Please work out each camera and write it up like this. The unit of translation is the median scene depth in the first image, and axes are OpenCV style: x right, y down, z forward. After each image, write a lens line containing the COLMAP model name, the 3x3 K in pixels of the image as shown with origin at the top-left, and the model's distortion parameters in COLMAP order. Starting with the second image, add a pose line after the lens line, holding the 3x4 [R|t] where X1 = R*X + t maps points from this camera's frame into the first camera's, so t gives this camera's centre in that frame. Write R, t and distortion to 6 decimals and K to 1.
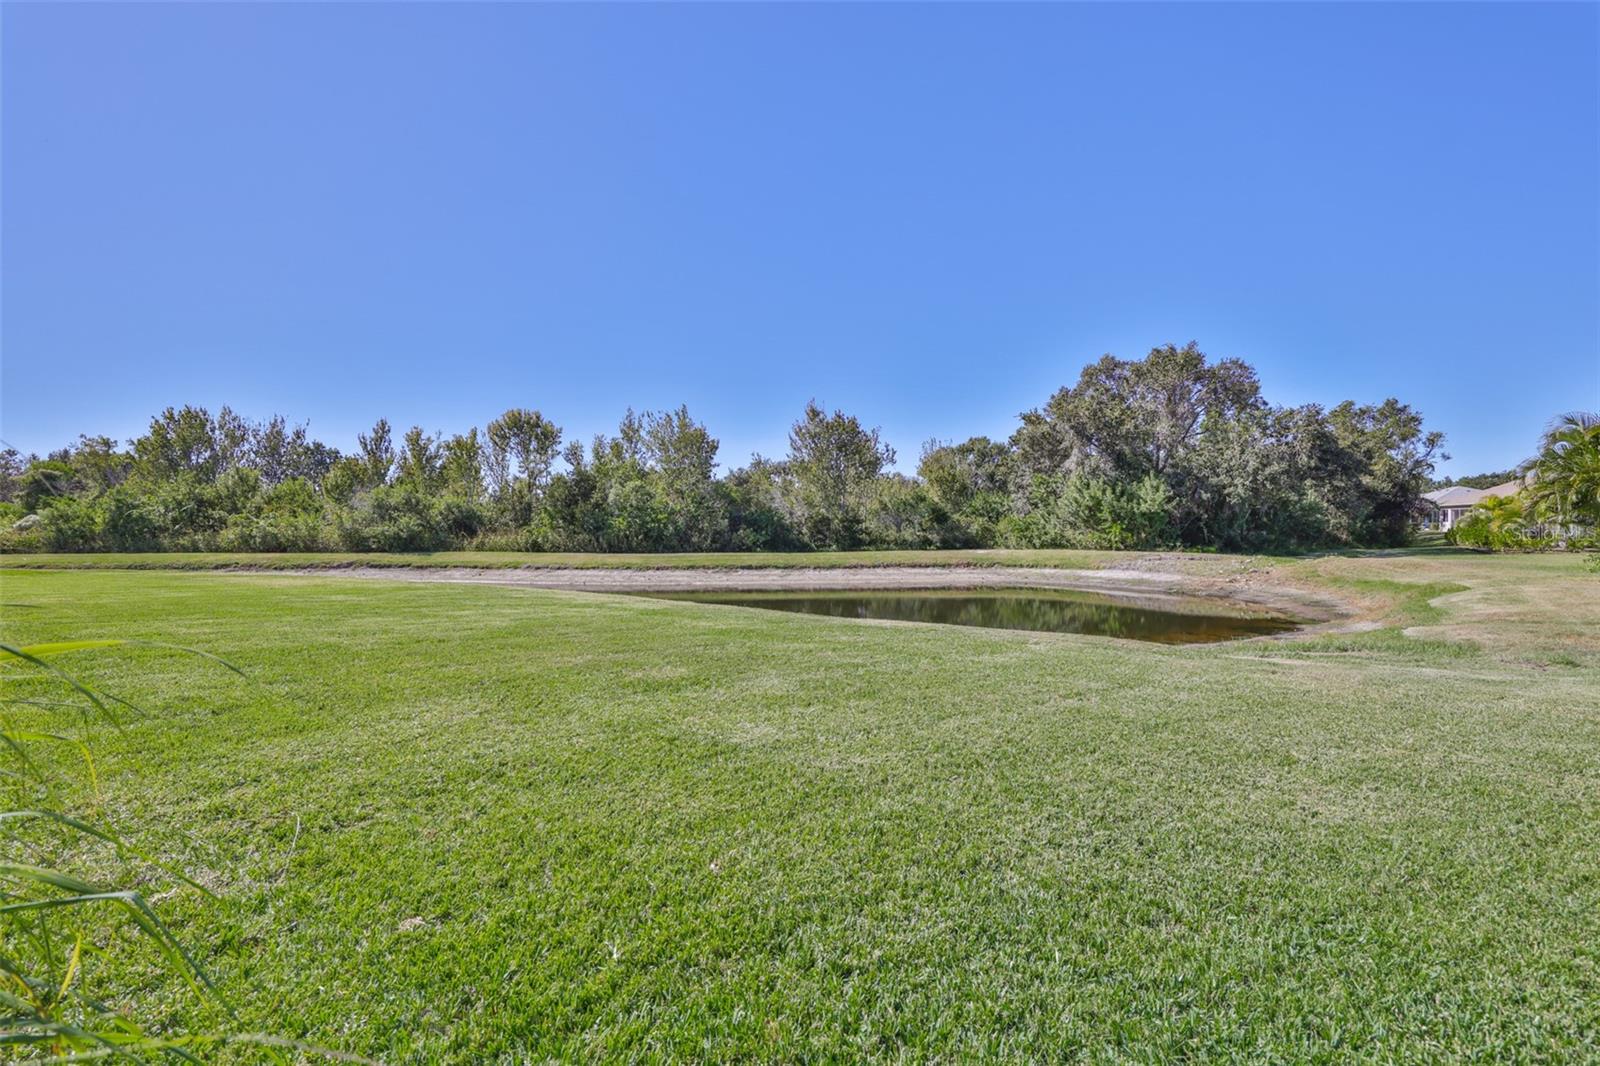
lens RADIAL K [[669.0, 0, 799.2], [0, 669.0, 536.5], [0, 0, 1]] dist [0.000495, 0.000176]
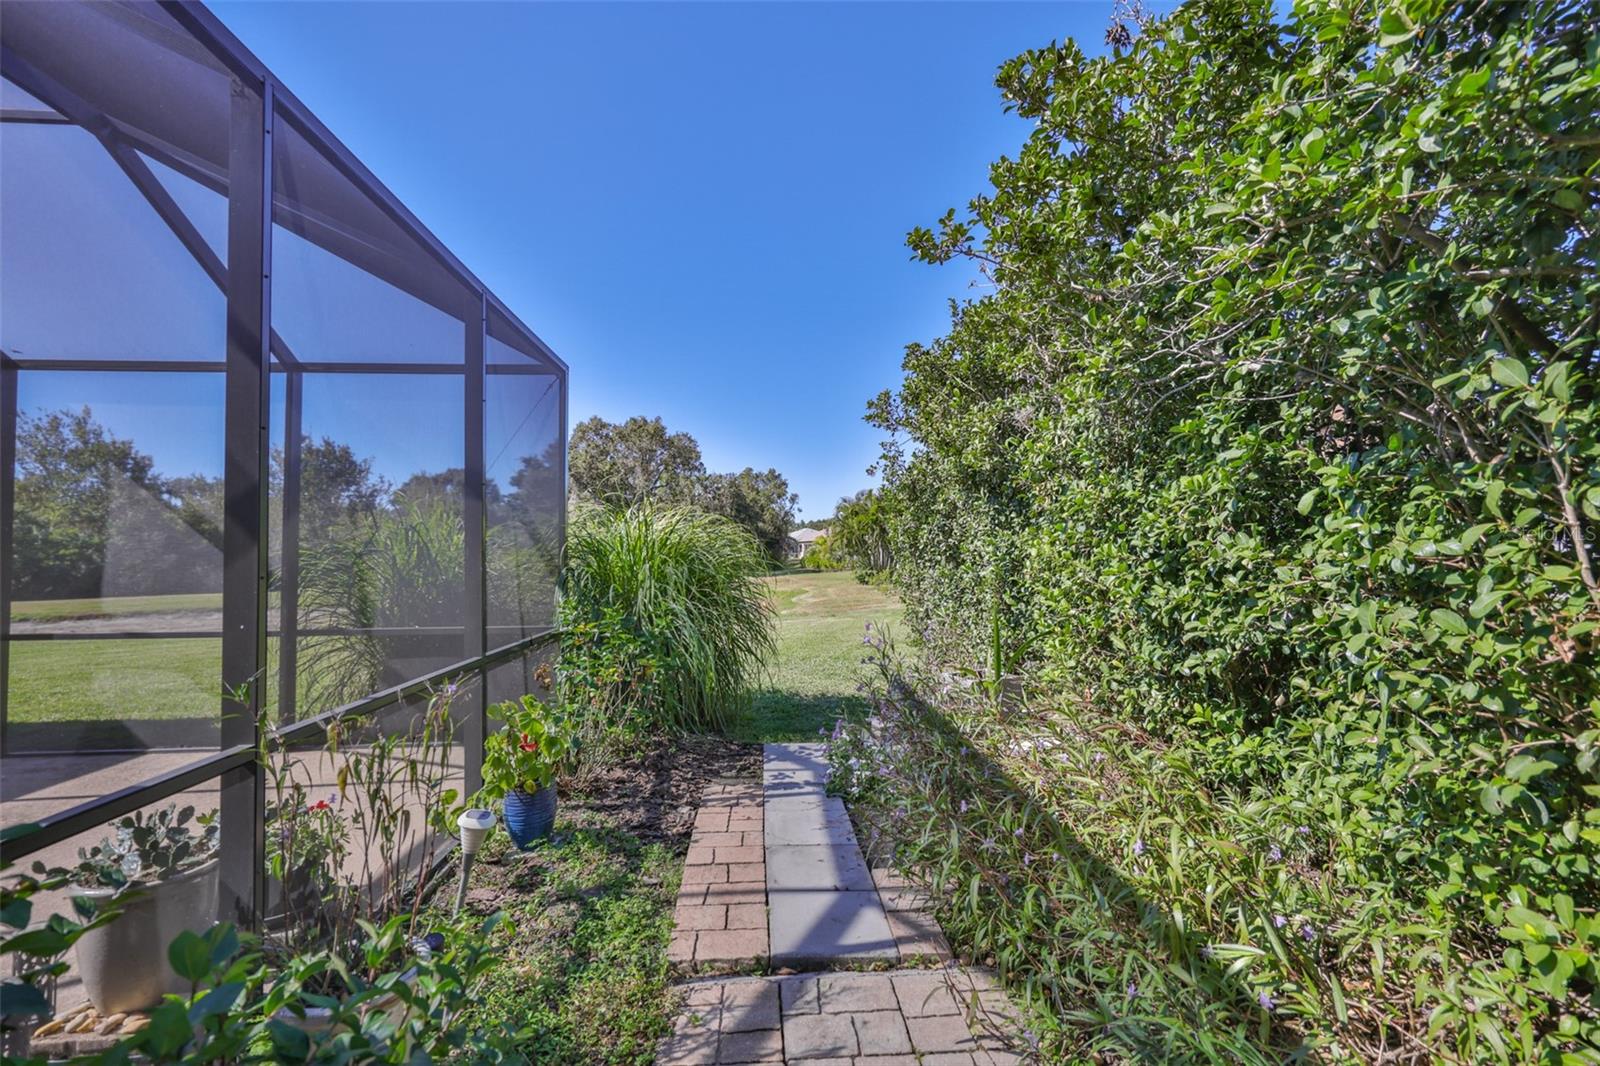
lens RADIAL K [[669.0, 0, 799.2], [0, 669.0, 536.5], [0, 0, 1]] dist [0.000495, 0.000176]
pose [[0.722799, 0.010564, 0.690977, -0.106976], [0.021836, 0.999035, -0.038115, -0.000489], [-0.690713, 0.042637, 0.721871, -0.117936]]
